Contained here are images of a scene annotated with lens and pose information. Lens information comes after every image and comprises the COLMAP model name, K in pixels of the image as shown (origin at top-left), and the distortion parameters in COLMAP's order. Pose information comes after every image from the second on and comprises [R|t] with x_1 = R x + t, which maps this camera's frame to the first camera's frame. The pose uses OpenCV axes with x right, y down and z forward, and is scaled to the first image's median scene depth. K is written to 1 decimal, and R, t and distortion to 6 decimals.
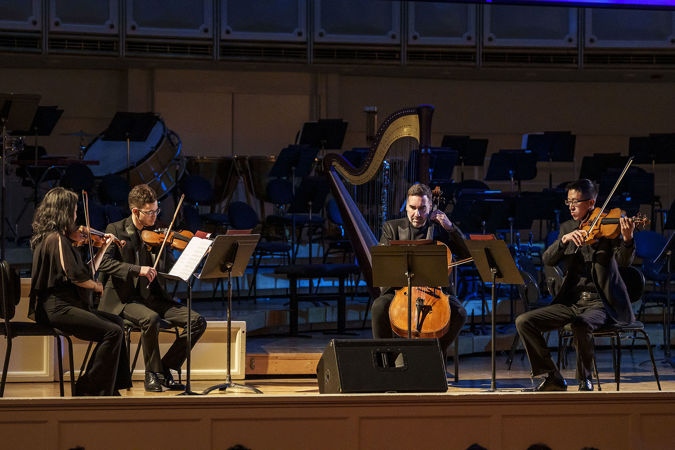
lens RADIAL K [[2699.2, 0, 337.5], [0, 2699.2, 224.8], [0, 0, 1]] dist [-0.230801, 0.000000]
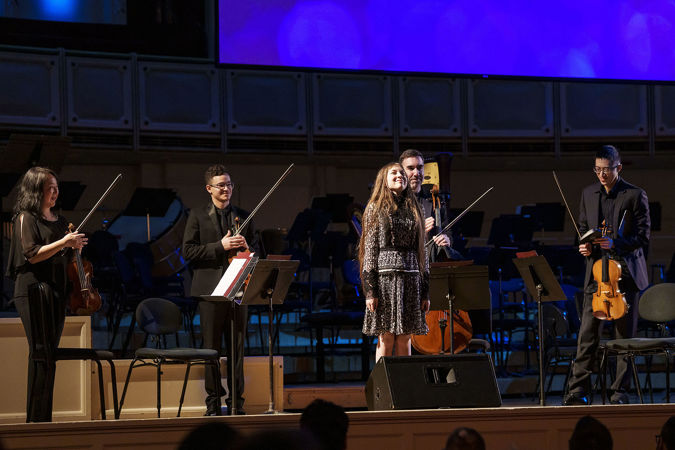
lens RADIAL K [[2103.4, 0, 338.6], [0, 2103.4, 226.2], [0, 0, 1]] dist [0.038269, 0.000000]
pose [[0.999033, -0.024466, 0.036526, -0.033245], [0.027543, 0.995893, -0.086250, 0.045649], [-0.034265, 0.087173, 0.995604, 0.177852]]
